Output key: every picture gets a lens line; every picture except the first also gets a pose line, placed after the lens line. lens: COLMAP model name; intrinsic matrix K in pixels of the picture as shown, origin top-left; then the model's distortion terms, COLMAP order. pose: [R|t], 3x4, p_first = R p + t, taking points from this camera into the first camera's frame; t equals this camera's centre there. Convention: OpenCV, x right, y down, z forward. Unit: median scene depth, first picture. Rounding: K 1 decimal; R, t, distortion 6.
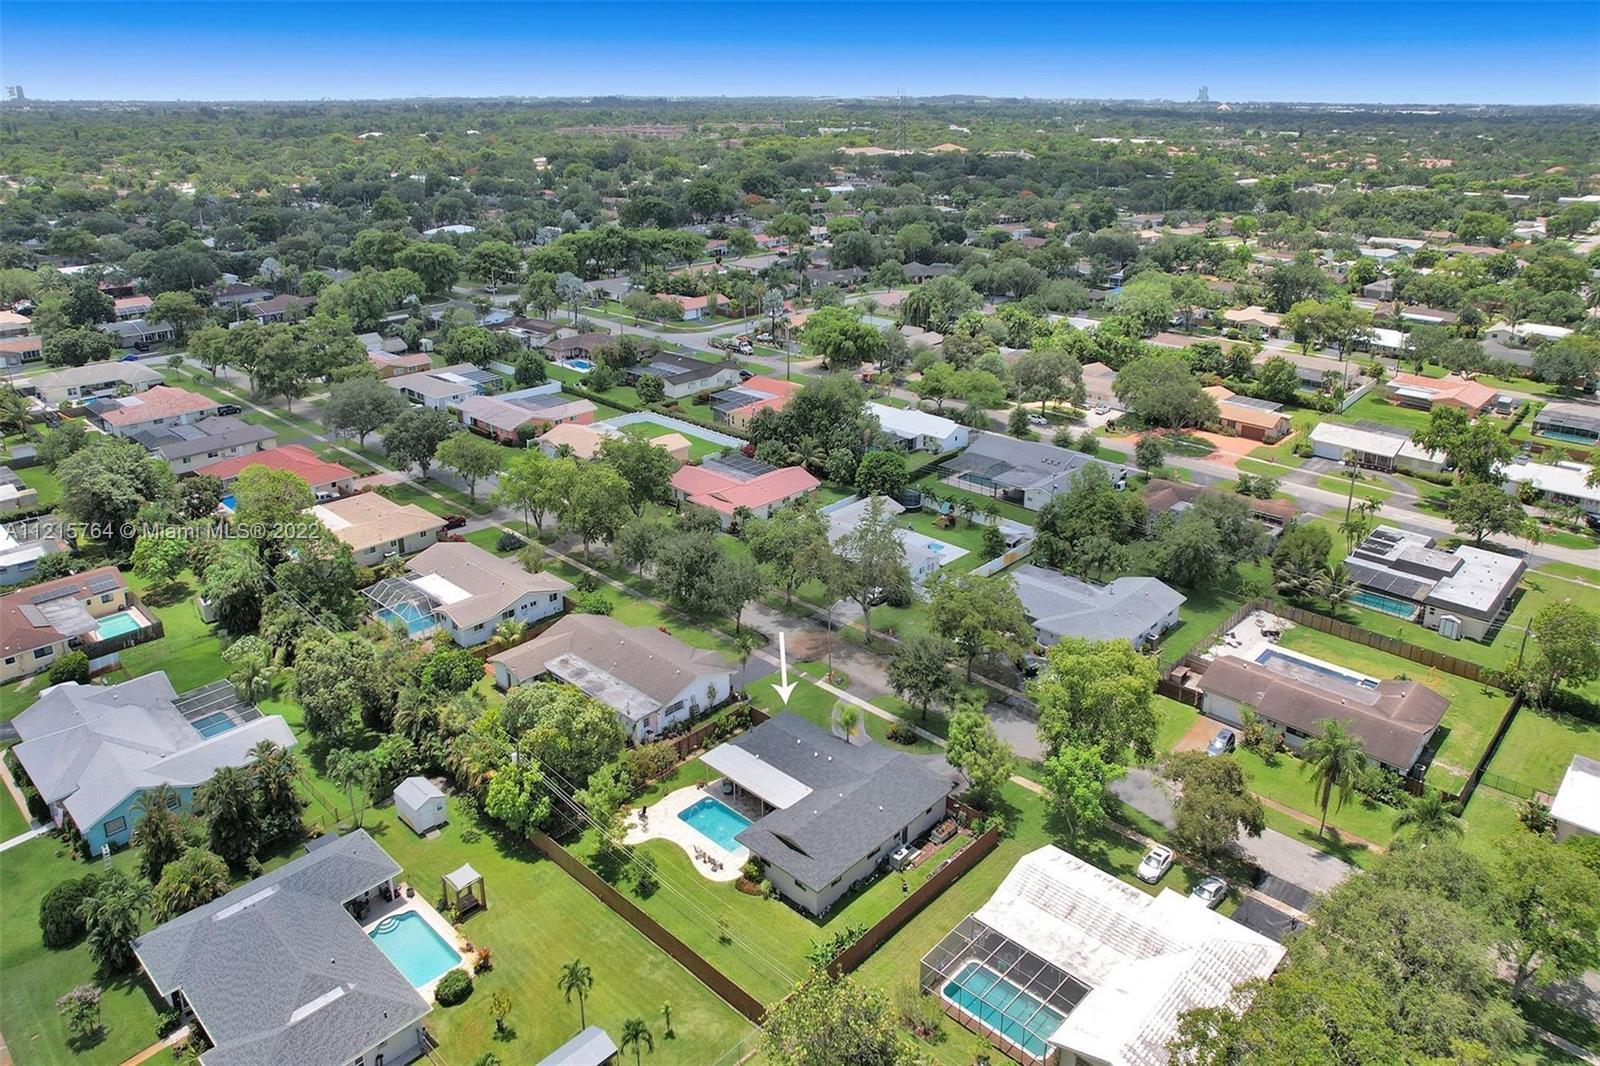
lens RADIAL K [[1053.9, 0, 800.0], [0, 1053.9, 533.0], [0, 0, 1]] dist [-0.048700, 0.002305]
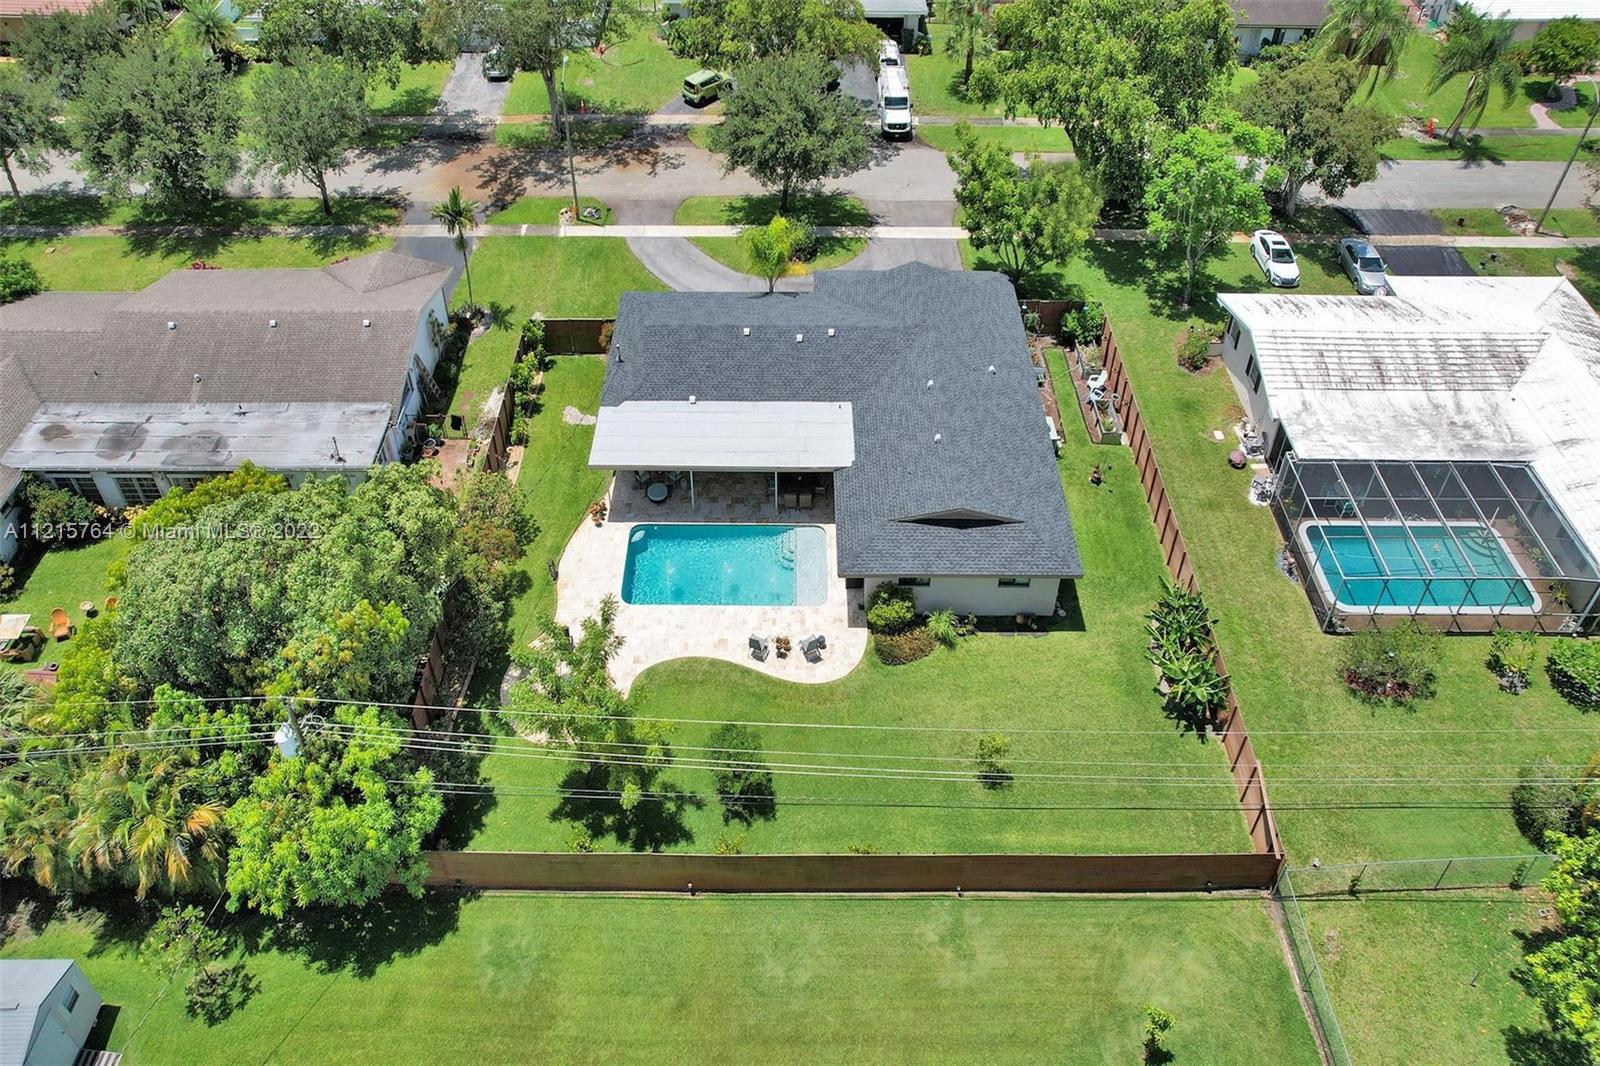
lens RADIAL K [[1053.9, 0, 800.0], [0, 1053.9, 533.0], [0, 0, 1]] dist [-0.048700, 0.002305]
pose [[0.723884, -0.512757, 0.461598, -0.261138], [0.269071, 0.825898, 0.495472, 0.058109], [-0.635290, -0.234462, 0.735823, 0.689392]]
